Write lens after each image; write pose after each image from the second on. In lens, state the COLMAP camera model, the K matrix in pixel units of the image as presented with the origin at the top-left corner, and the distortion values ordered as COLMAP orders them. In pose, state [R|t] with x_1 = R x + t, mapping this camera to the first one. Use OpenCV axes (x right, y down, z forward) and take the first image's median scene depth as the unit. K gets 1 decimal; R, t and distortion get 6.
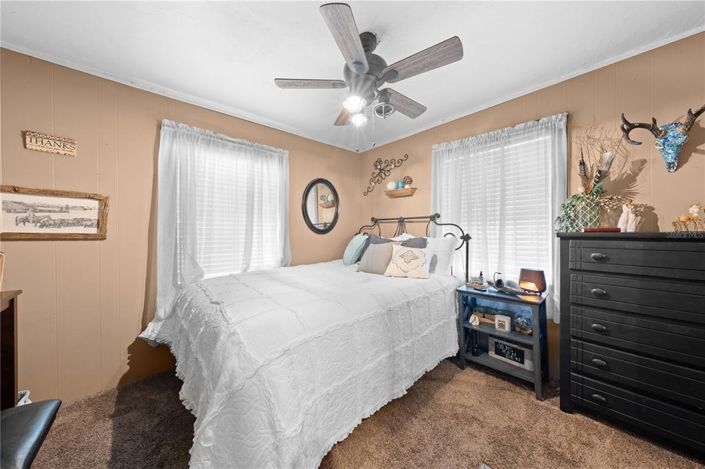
lens RADIAL K [[237.2, 0, 357.7], [0, 237.2, 232.5], [0, 0, 1]] dist [-0.001591, 0.000749]
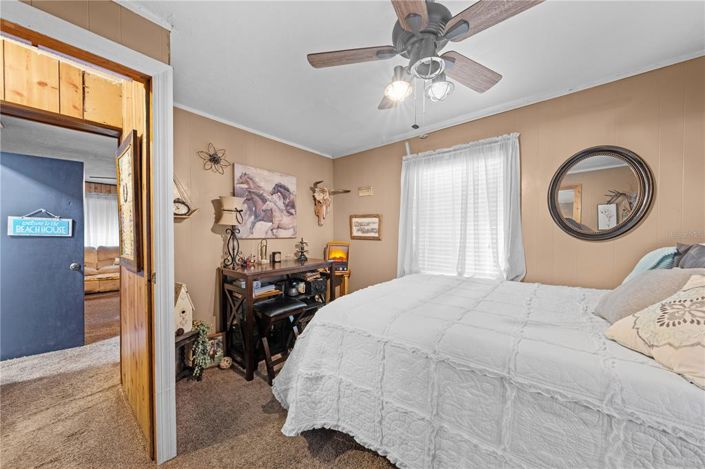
lens RADIAL K [[237.2, 0, 354.6], [0, 237.2, 233.5], [0, 0, 1]] dist [-0.001591, 0.000749]
pose [[0.164448, -0.000664, -0.986385, 0.438293], [-0.000917, 0.999999, -0.000826, -0.012292], [0.986385, 0.001041, 0.164448, 0.394298]]
